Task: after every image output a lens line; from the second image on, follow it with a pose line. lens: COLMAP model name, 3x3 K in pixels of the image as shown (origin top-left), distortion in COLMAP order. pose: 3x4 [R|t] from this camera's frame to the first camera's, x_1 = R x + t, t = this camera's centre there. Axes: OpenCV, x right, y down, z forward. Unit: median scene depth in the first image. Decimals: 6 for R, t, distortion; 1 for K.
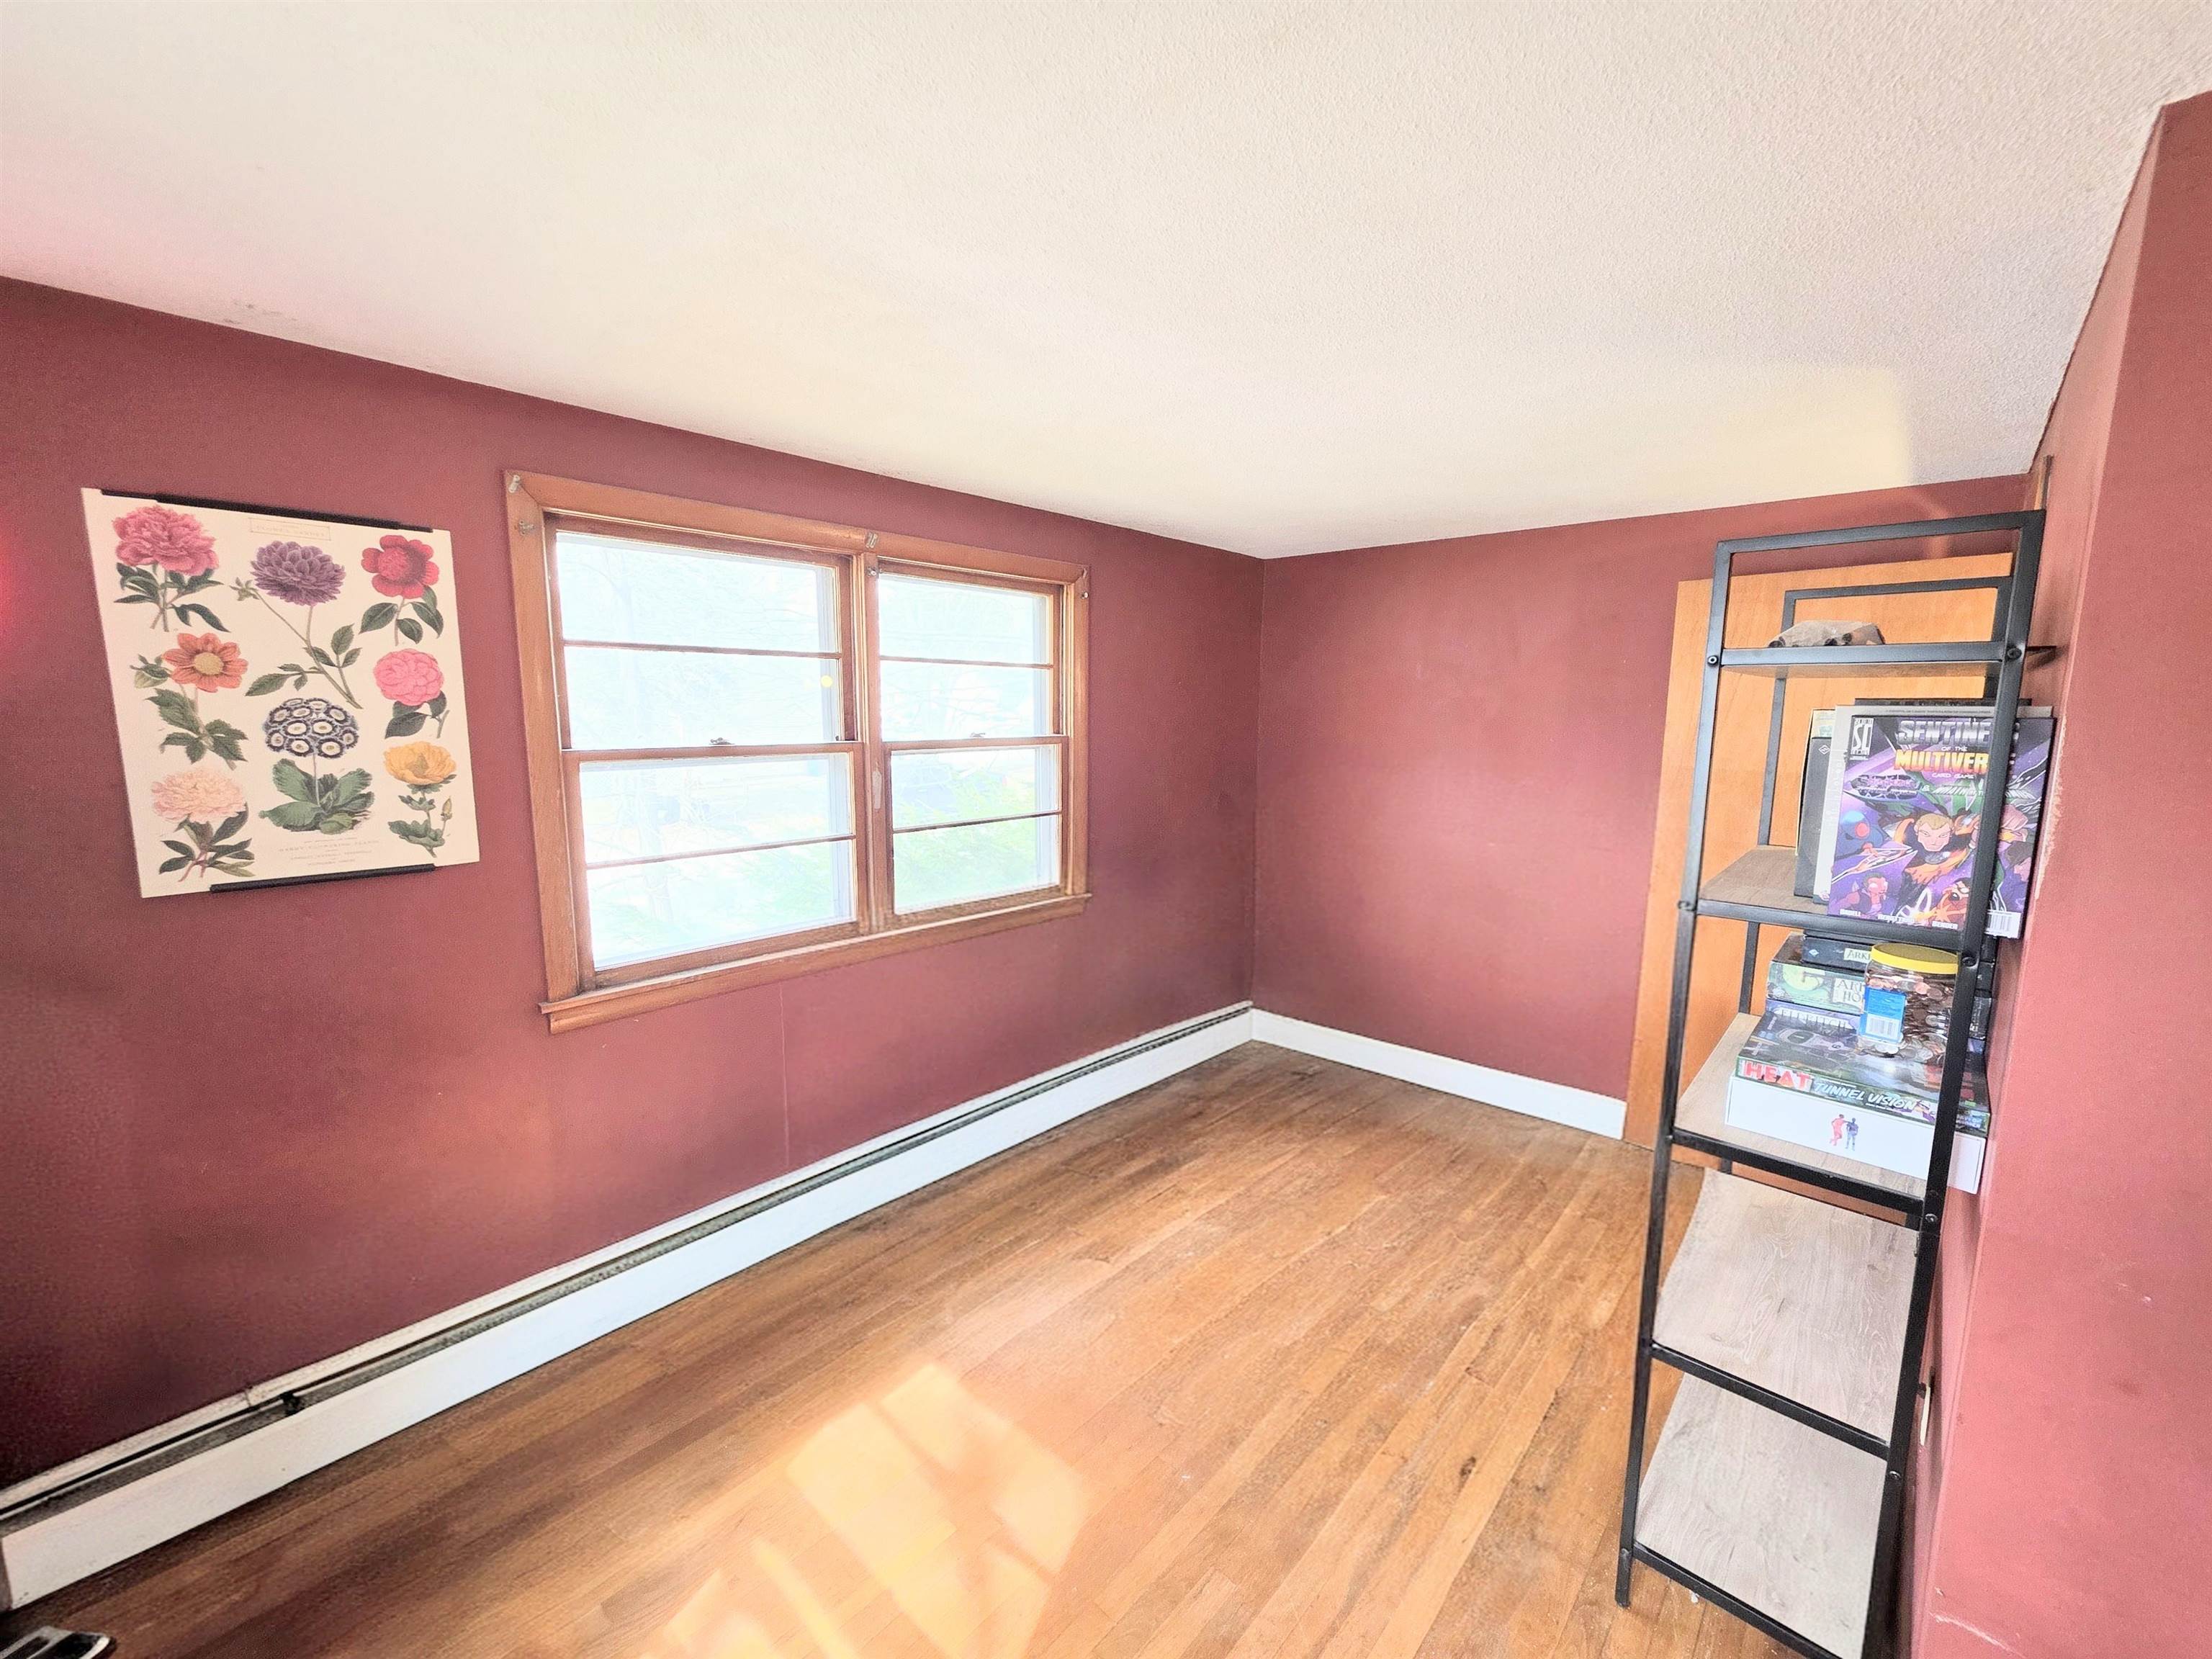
lens RADIAL K [[883.2, 0, 1113.2], [0, 883.2, 823.8], [0, 0, 1]] dist [0.001508, 0.000050]
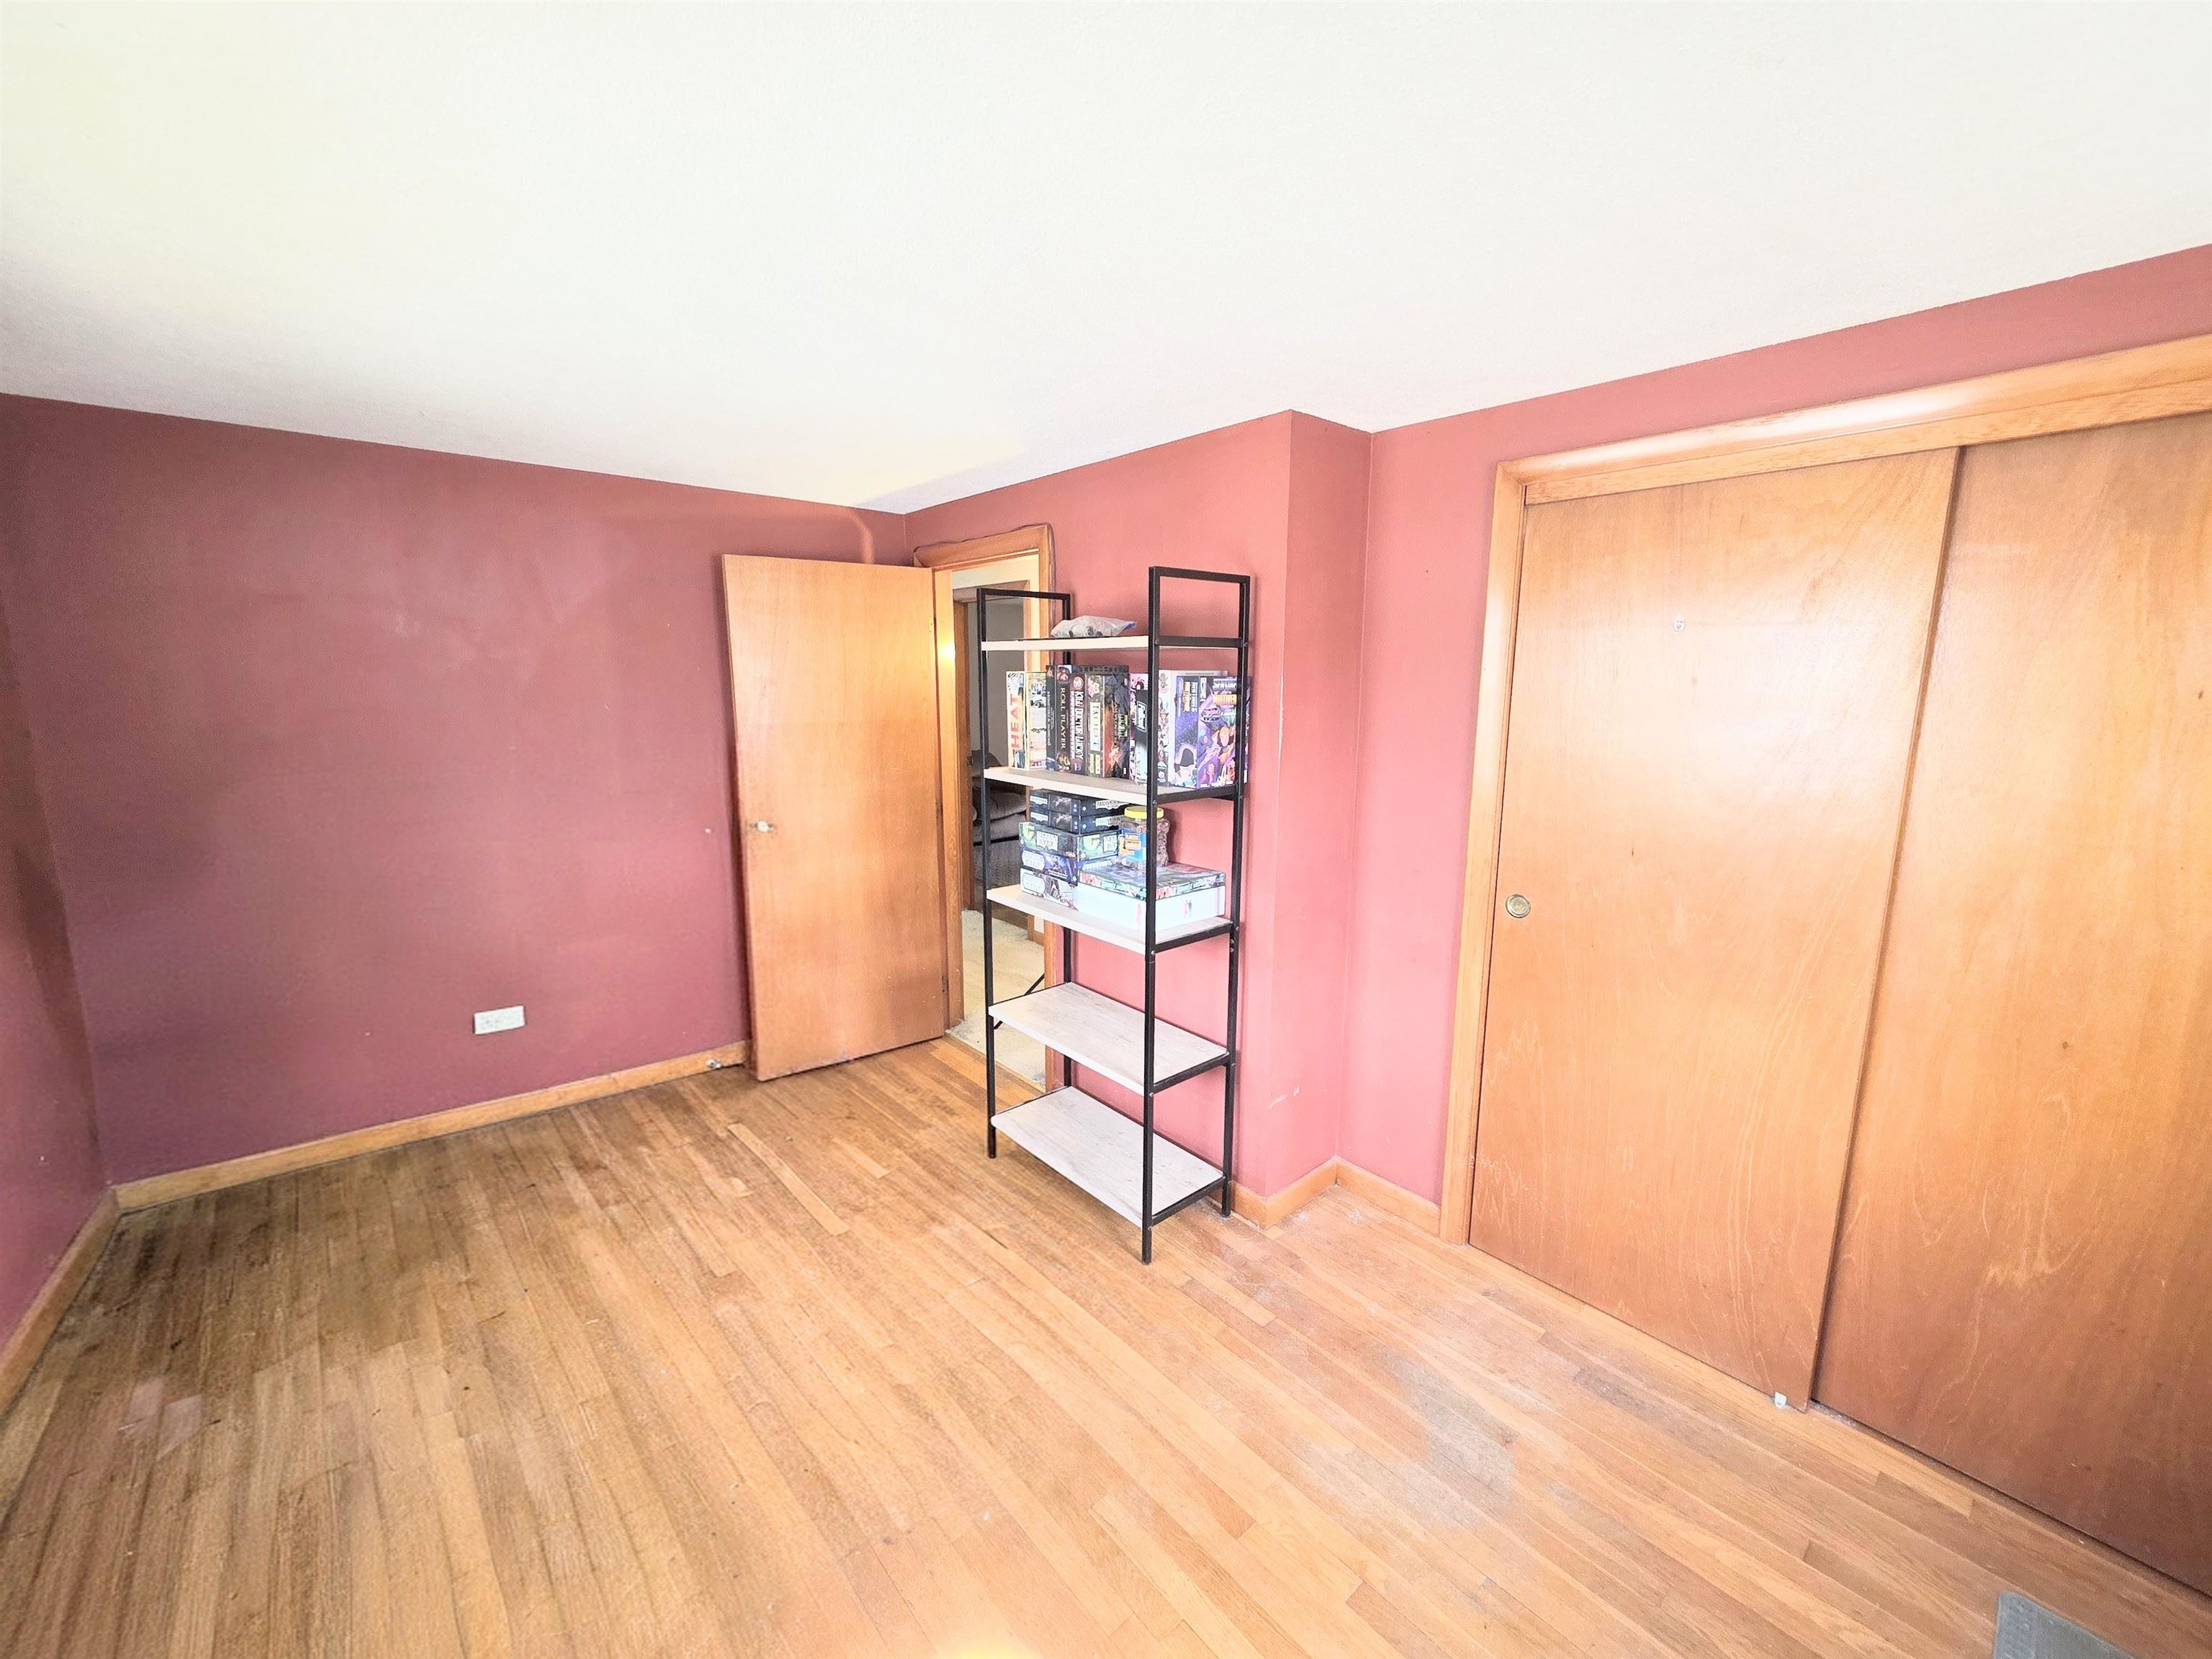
lens RADIAL K [[883.2, 0, 1113.2], [0, 883.2, 823.8], [0, 0, 1]] dist [0.001508, 0.000050]
pose [[0.105856, -0.178286, 0.978268, -1.367007], [0.133708, 0.977413, 0.163662, -0.202802], [-0.985351, 0.113477, 0.127303, 1.352843]]
